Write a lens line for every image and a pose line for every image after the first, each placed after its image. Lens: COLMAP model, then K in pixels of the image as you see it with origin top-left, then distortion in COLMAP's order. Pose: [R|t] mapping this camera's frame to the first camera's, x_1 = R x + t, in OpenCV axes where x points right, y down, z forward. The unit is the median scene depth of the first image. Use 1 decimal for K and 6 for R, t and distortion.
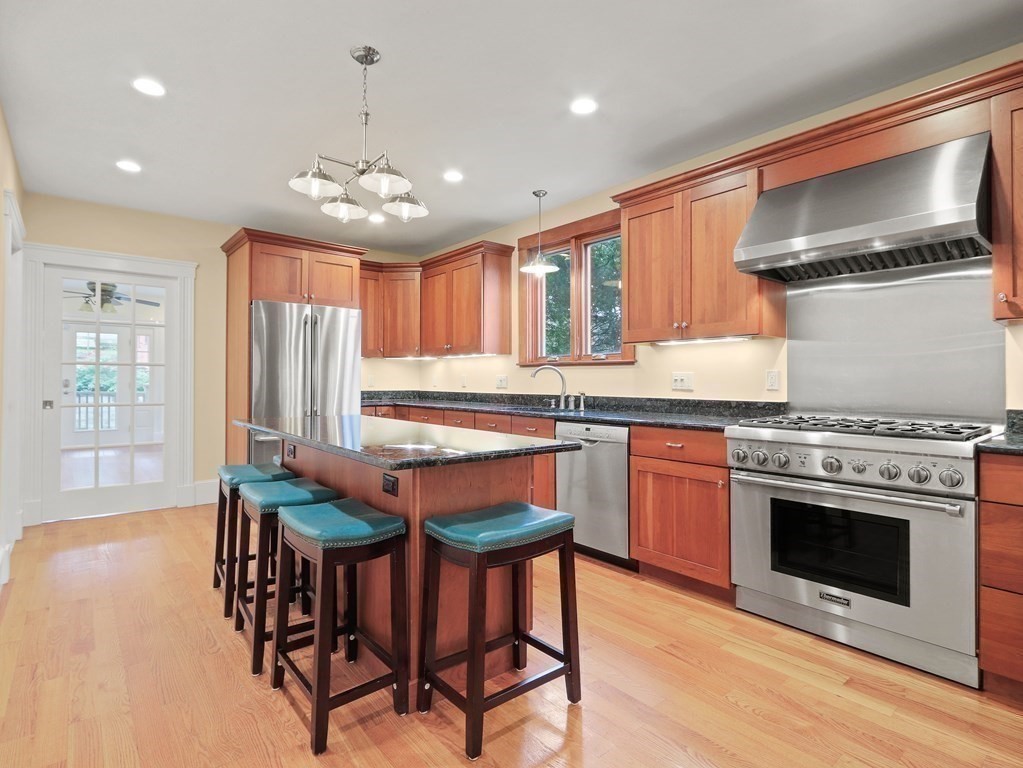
lens RADIAL K [[533.4, 0, 512.2], [0, 533.4, 378.2], [0, 0, 1]] dist [0.000209, 0.000169]
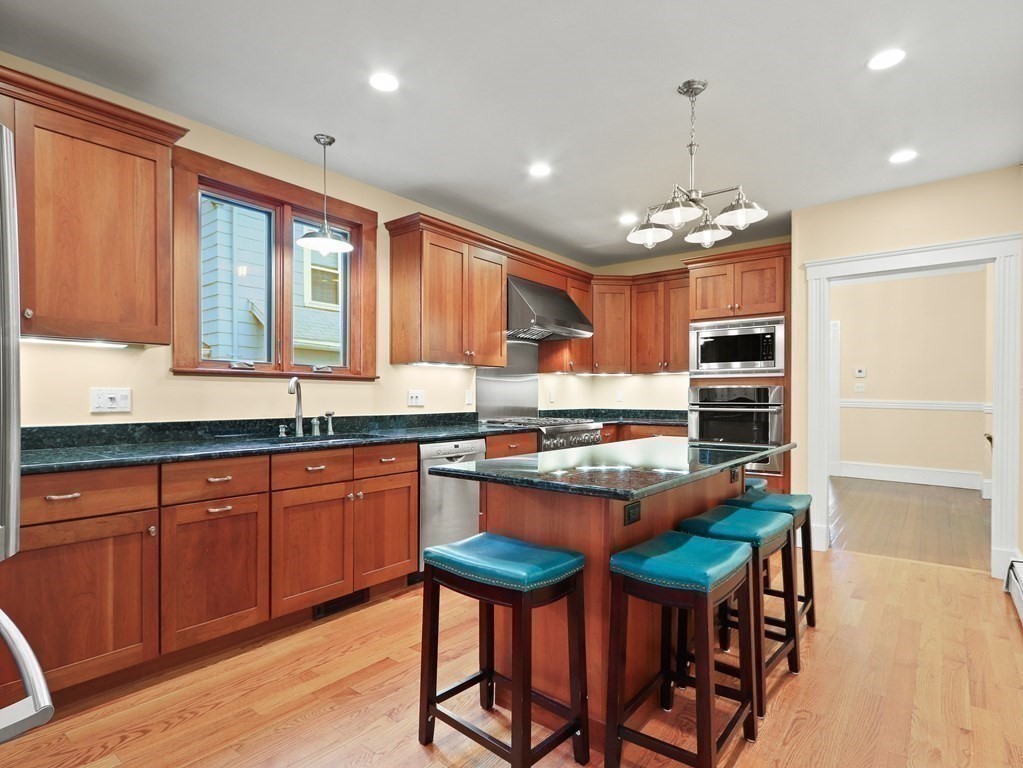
lens RADIAL K [[533.4, 0, 513.3], [0, 533.4, 391.8], [0, 0, 1]] dist [0.000209, 0.000169]
pose [[-0.199806, 0.003714, 0.979828, -0.764176], [-0.007675, 0.999956, -0.005356, -0.002861], [-0.979805, -0.008590, -0.199769, 0.953433]]
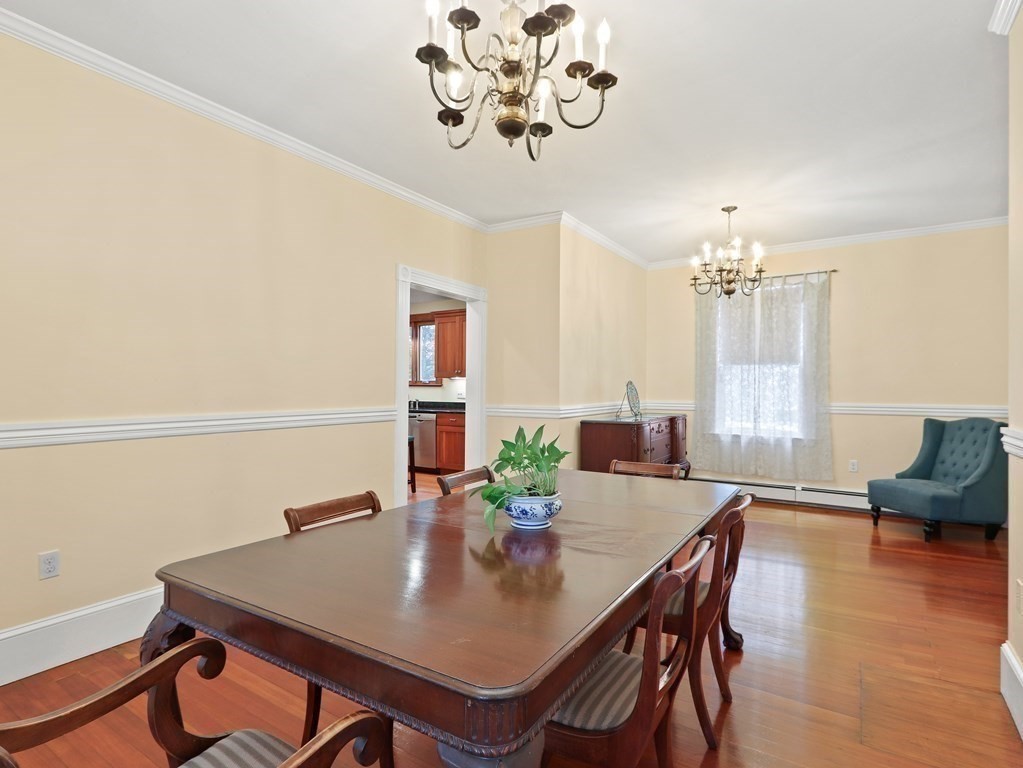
lens RADIAL K [[533.4, 0, 511.5], [0, 533.4, 388.4], [0, 0, 1]] dist [0.000209, 0.000169]
pose [[0.954471, 0.005372, 0.298254, -0.150197], [-0.005524, 0.999985, -0.000336, -0.020214], [-0.298251, -0.001326, 0.954486, -1.187769]]
